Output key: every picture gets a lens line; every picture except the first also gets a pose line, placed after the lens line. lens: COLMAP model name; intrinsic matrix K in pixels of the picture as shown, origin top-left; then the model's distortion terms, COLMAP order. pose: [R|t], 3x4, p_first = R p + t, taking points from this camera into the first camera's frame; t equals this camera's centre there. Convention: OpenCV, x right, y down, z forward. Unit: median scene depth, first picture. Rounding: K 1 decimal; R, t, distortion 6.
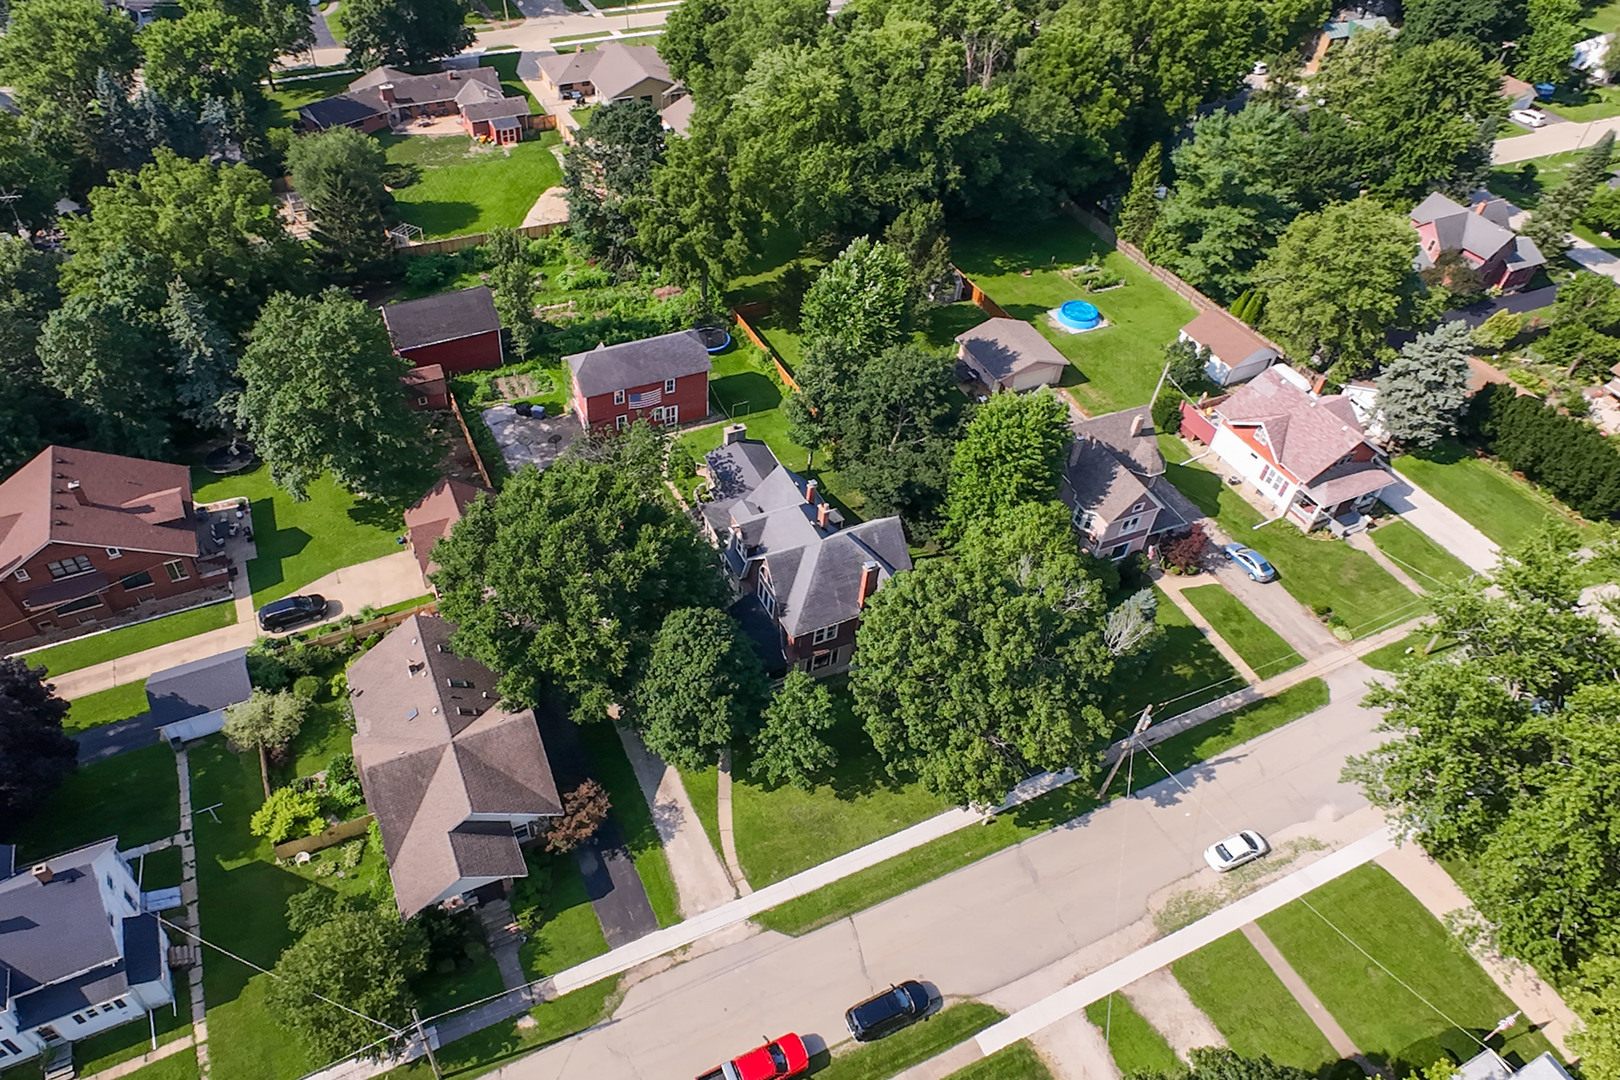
lens RADIAL K [[1125.0, 0, 804.8], [0, 1125.0, 538.3], [0, 0, 1]] dist [-0.034361, 0.008796]
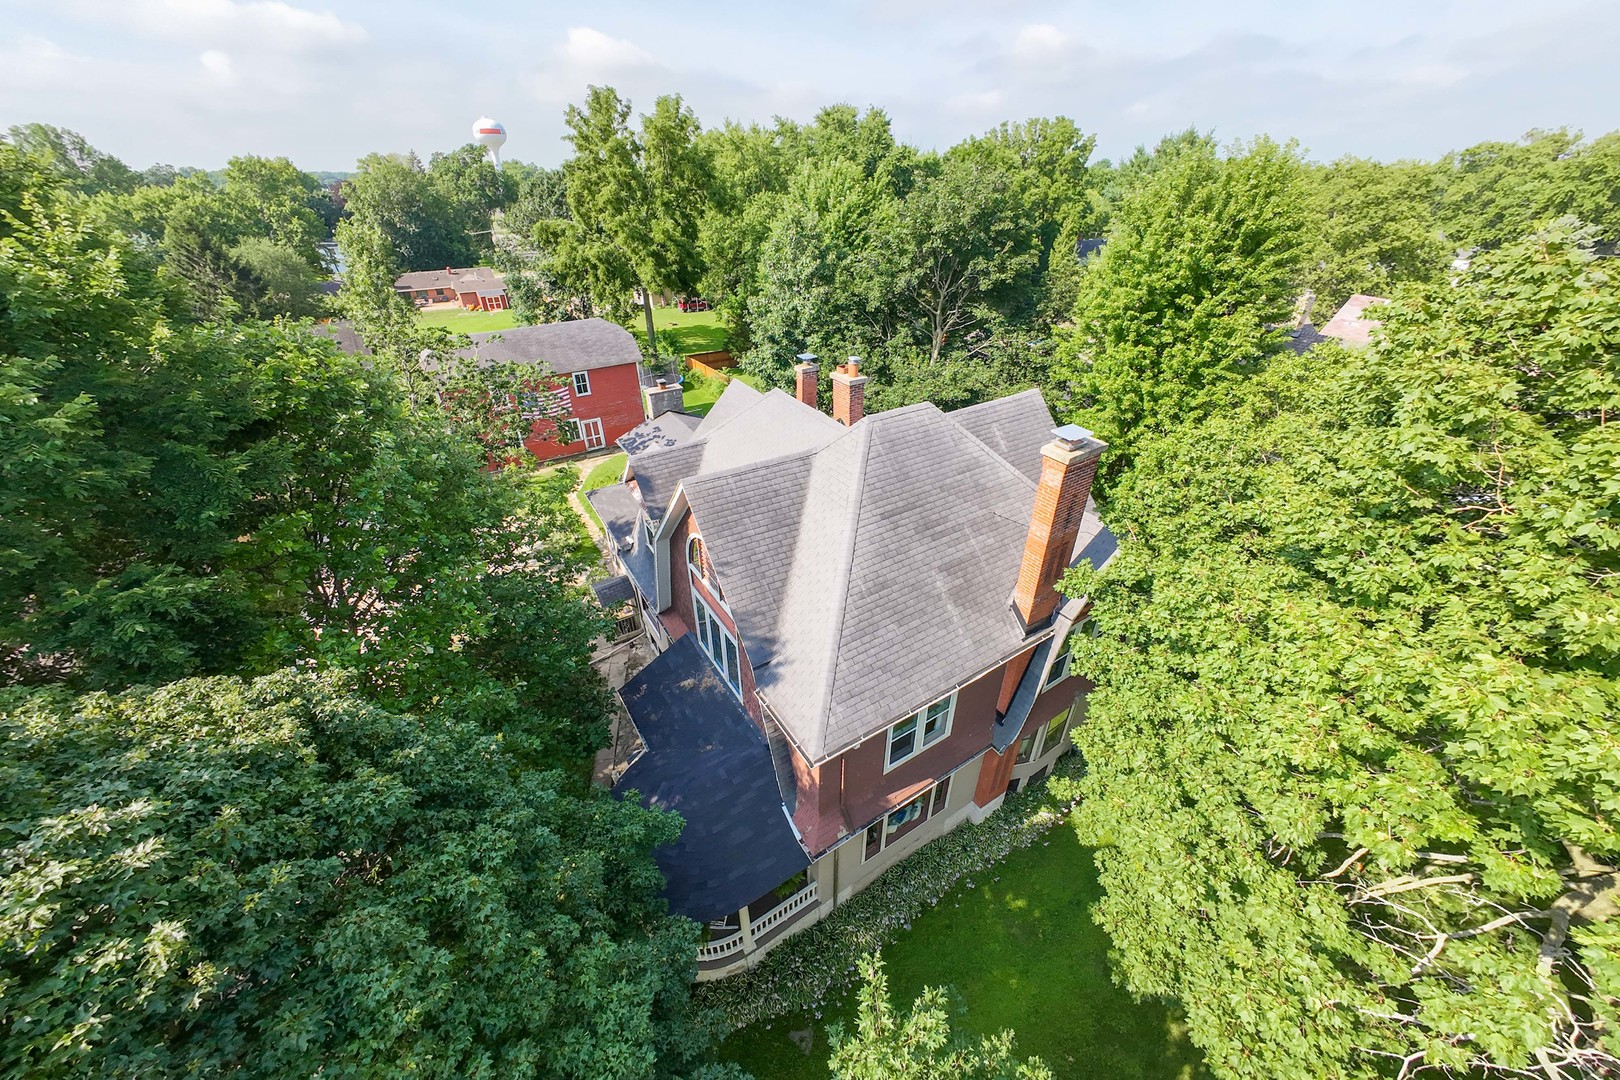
lens RADIAL K [[569.0, 0, 813.2], [0, 569.0, 537.8], [0, 0, 1]] dist [-0.001184, -0.000044]
pose [[0.991099, -0.116961, 0.063577, -0.010074], [0.127831, 0.969477, -0.209222, 0.051030], [-0.037165, 0.215487, 0.975799, 0.670424]]
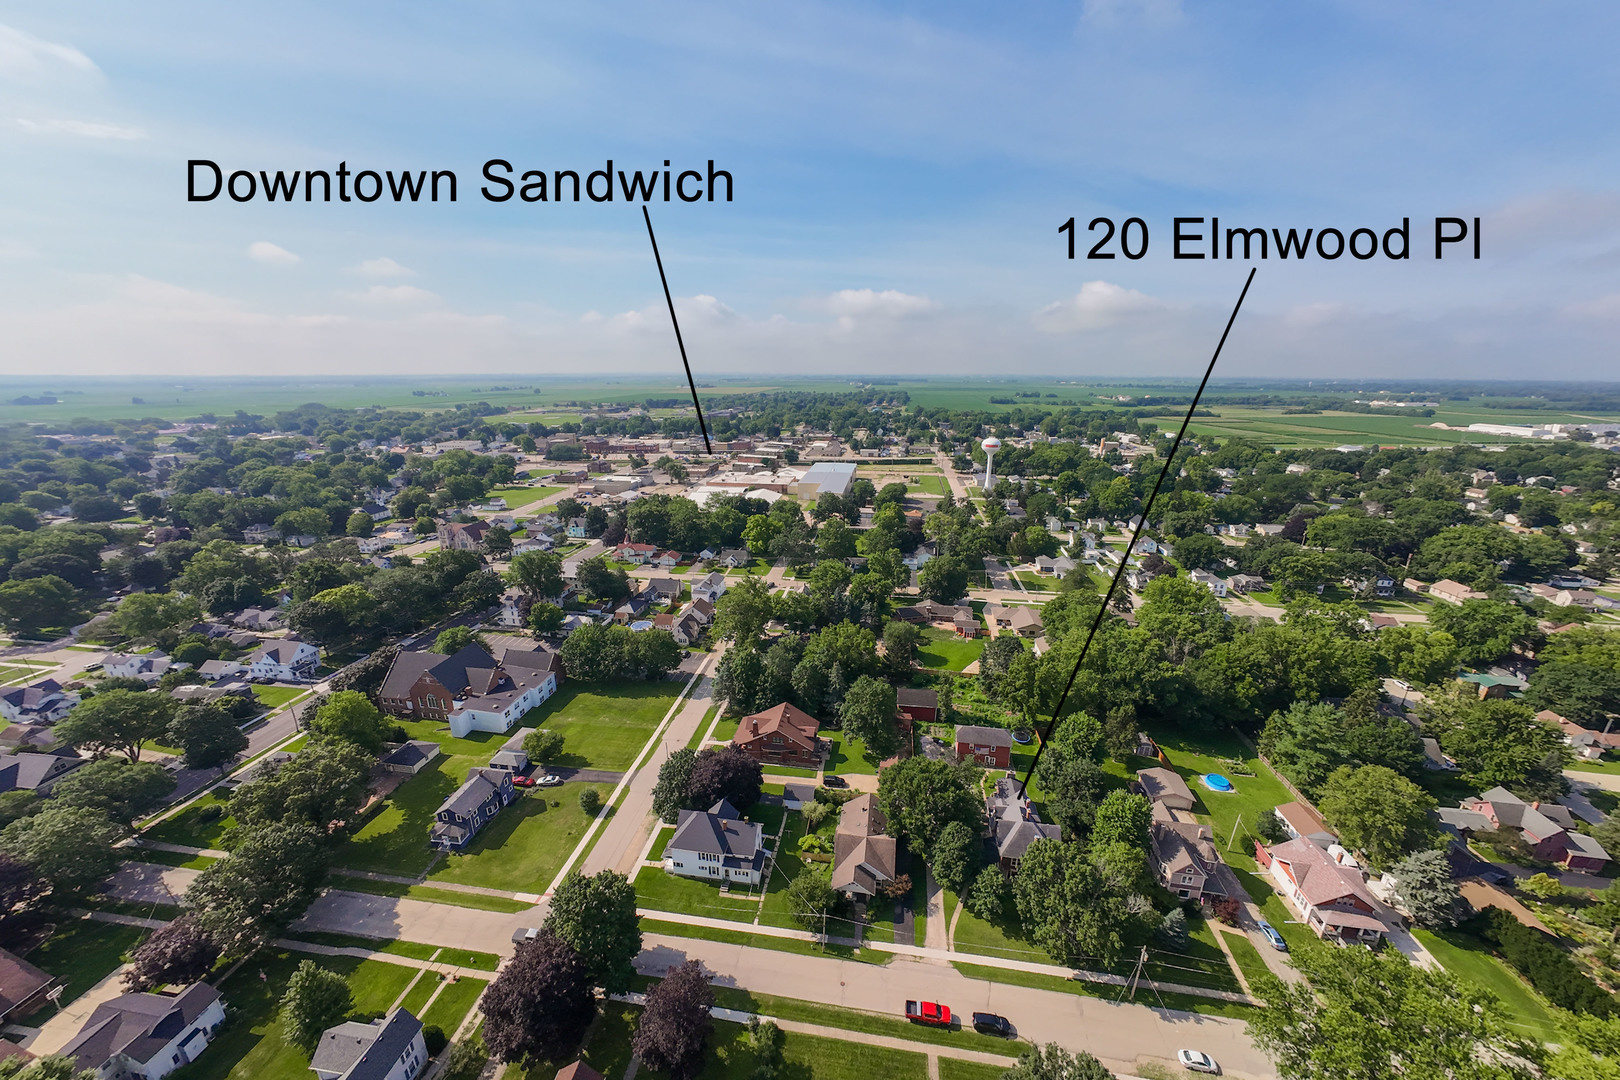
lens RADIAL K [[586.9, 0, 808.0], [0, 586.9, 535.0], [0, 0, 1]] dist [0.021673, 0.000721]
pose [[0.827789, 0.111169, -0.549915, 0.210582], [-0.353265, 0.864746, -0.356957, 0.068697], [0.435854, 0.489751, 0.755100, -0.408587]]
